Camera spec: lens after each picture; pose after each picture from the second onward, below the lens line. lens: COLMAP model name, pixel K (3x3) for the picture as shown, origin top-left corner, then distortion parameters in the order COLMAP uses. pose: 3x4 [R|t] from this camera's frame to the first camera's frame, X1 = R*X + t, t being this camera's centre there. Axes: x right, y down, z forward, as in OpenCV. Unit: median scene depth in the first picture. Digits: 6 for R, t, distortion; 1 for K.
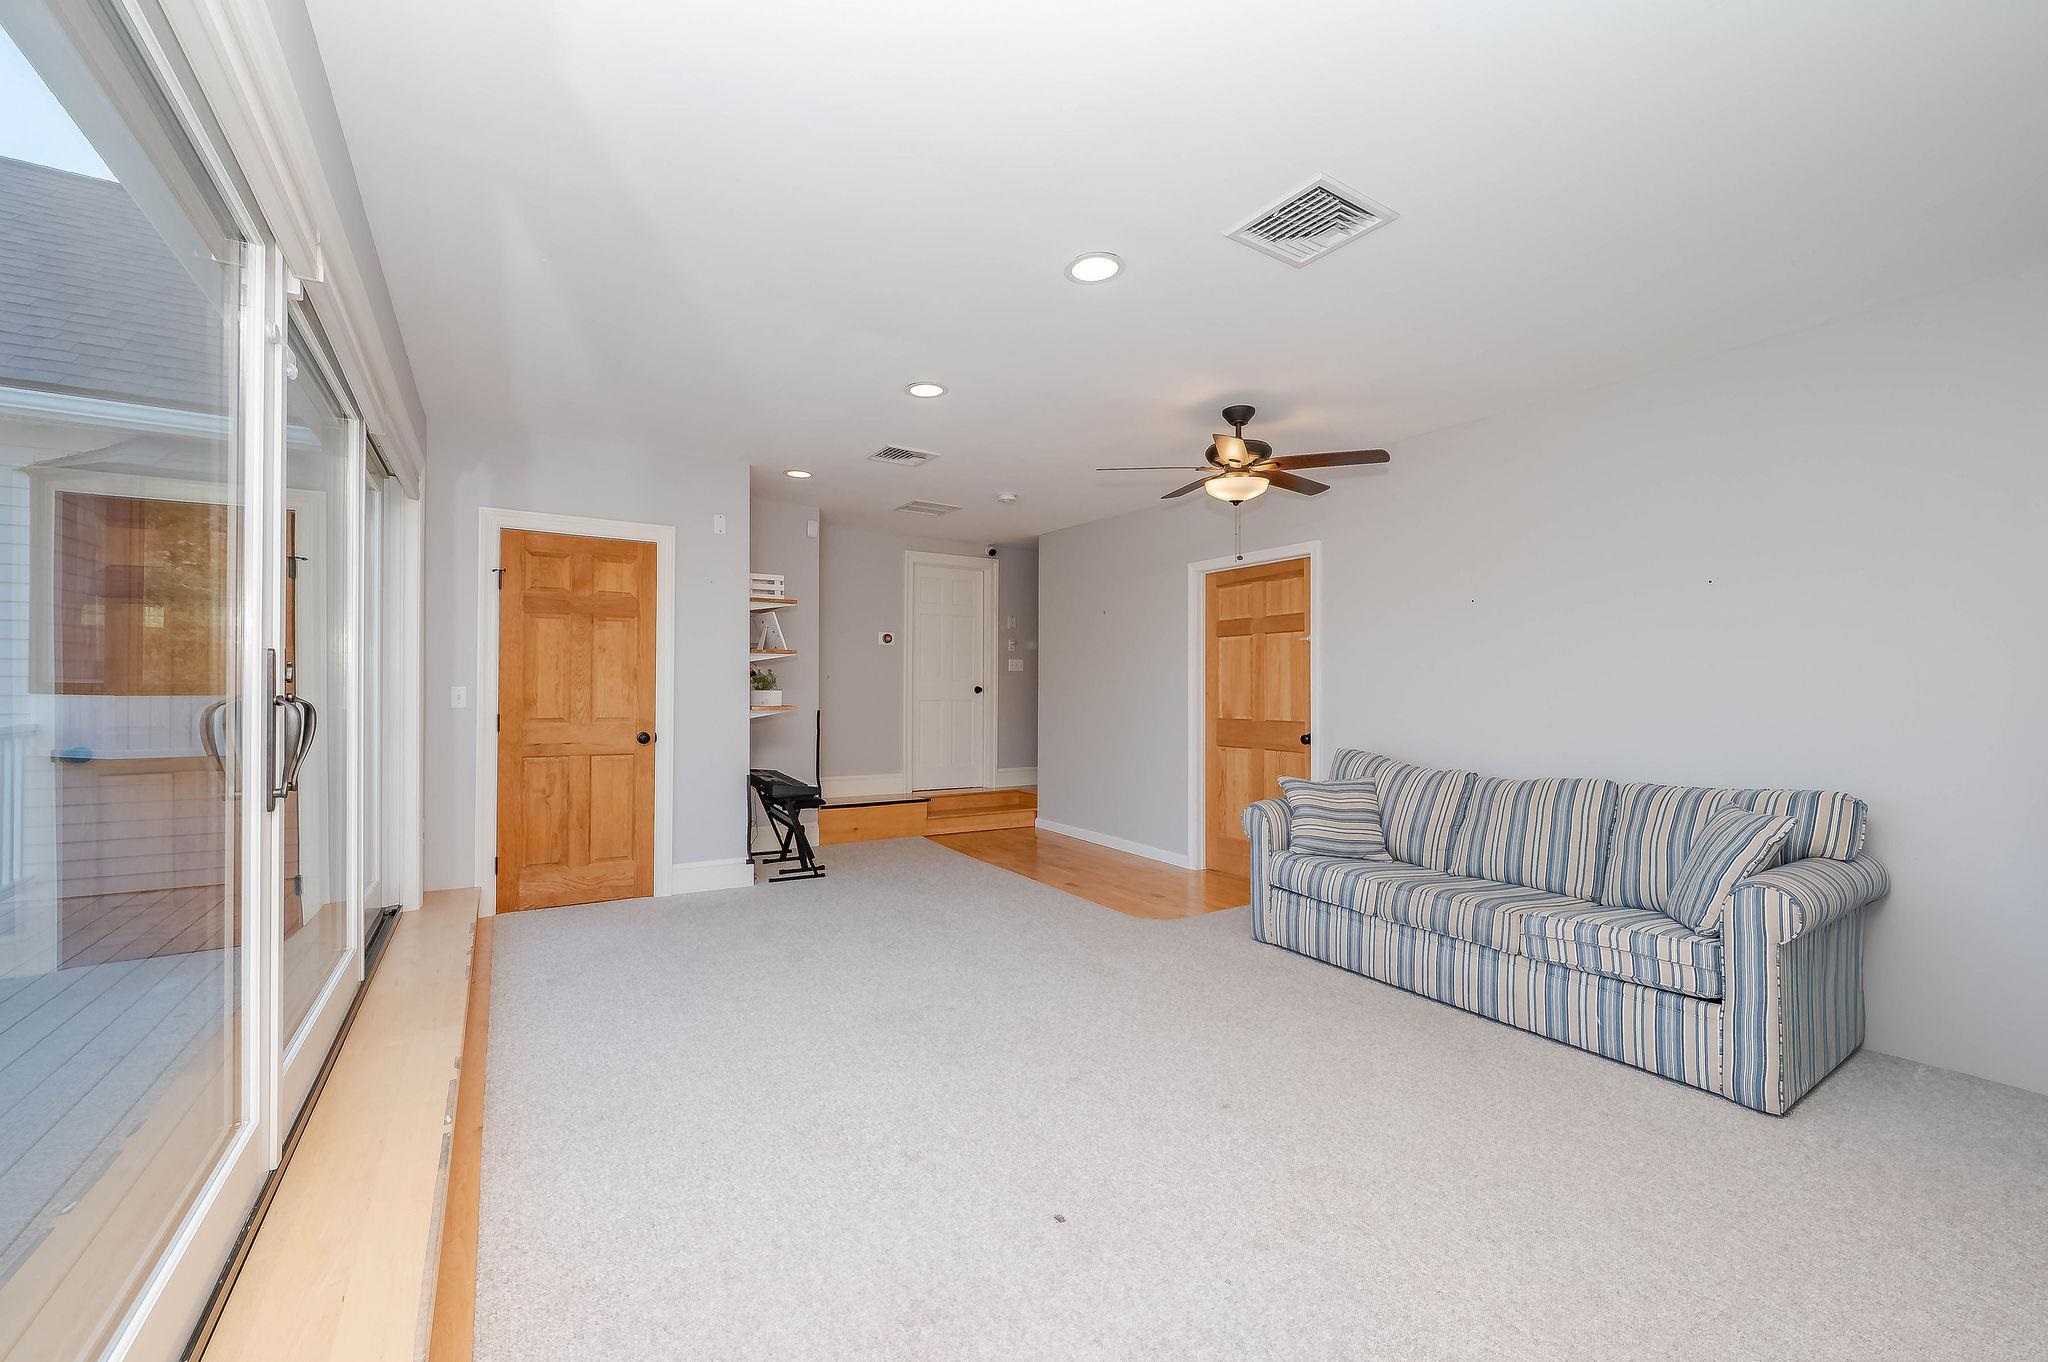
lens RADIAL K [[812.5, 0, 1013.5], [0, 812.5, 681.4], [0, 0, 1]] dist [-0.000883, -0.000070]
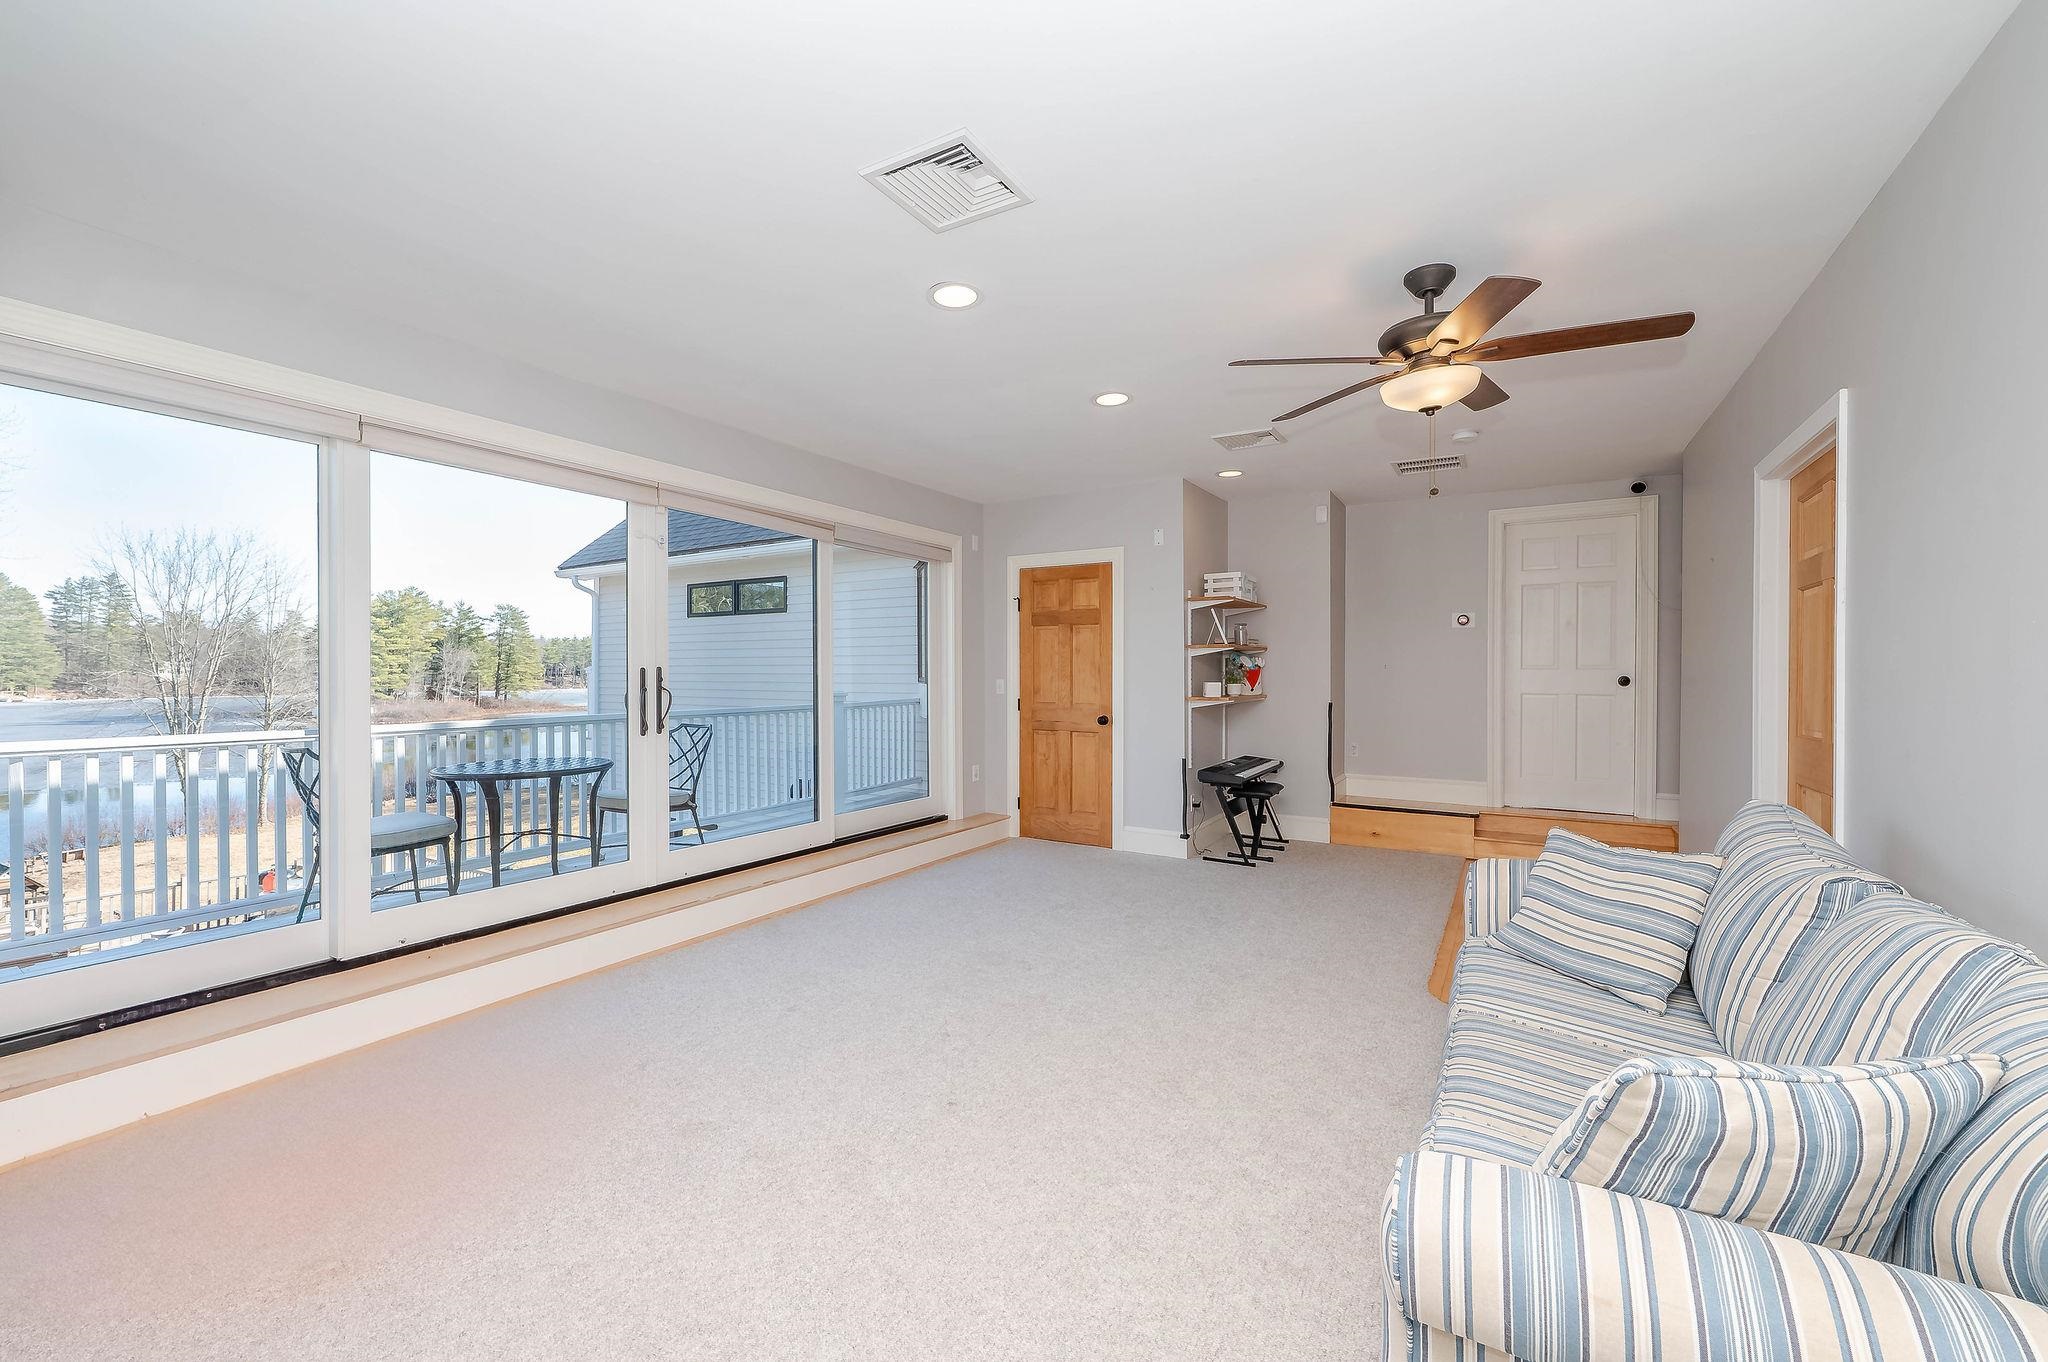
lens RADIAL K [[812.5, 0, 1013.5], [0, 812.5, 681.4], [0, 0, 1]] dist [-0.000883, -0.000070]
pose [[0.448952, 0.002994, -0.893551, 0.604581], [0.010417, 0.999909, 0.008584, -0.002203], [0.893495, -0.013162, 0.448879, 0.320716]]
